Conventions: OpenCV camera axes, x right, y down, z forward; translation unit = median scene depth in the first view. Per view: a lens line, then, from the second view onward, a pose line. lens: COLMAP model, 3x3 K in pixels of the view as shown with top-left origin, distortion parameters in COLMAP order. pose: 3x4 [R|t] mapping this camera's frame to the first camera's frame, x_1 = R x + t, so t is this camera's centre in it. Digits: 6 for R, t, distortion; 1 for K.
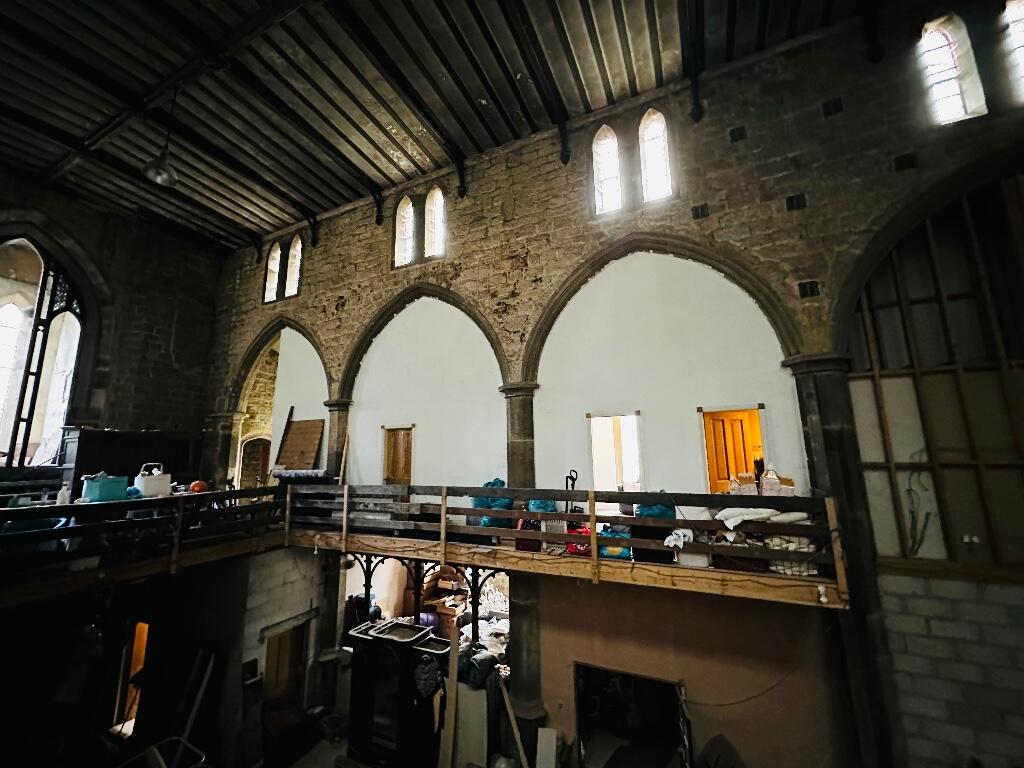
lens RADIAL K [[409.7, 0, 512.3], [0, 409.7, 384.1], [0, 0, 1]] dist [-0.001835, -0.000159]
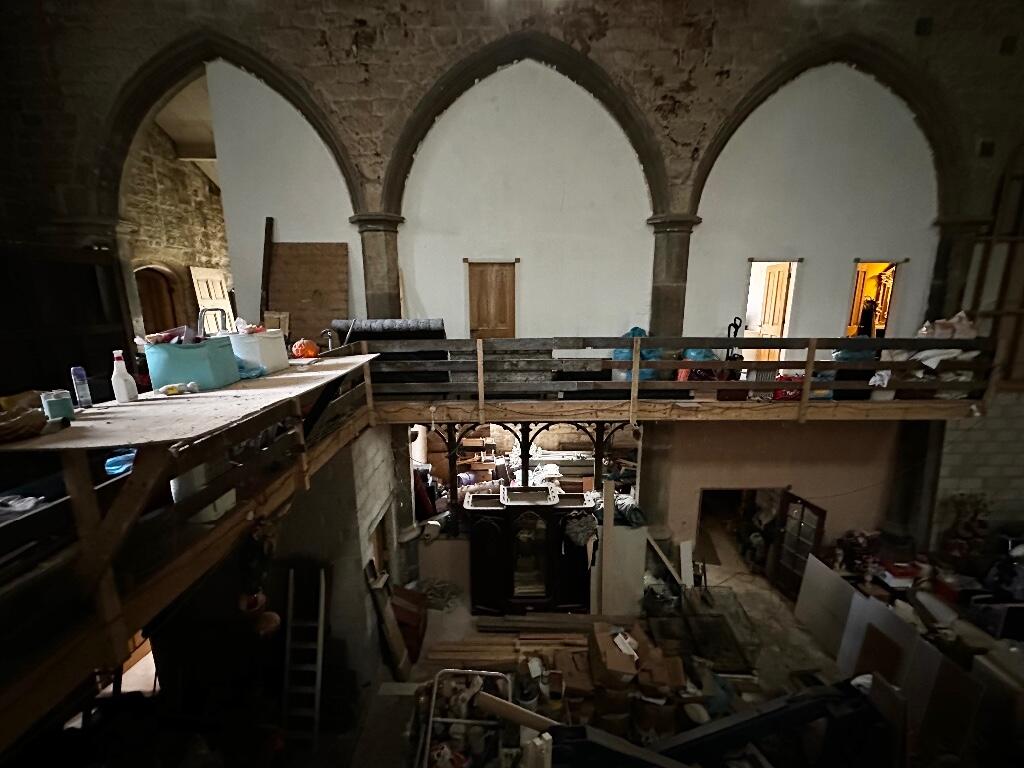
lens RADIAL K [[412.8, 0, 512.8], [0, 412.8, 385.4], [0, 0, 1]] dist [-0.010916, 0.003270]
pose [[0.897625, -0.075148, 0.434307, -0.674407], [-0.086828, 0.935901, 0.341394, 0.066151], [-0.432124, -0.344154, 0.833563, 0.331835]]
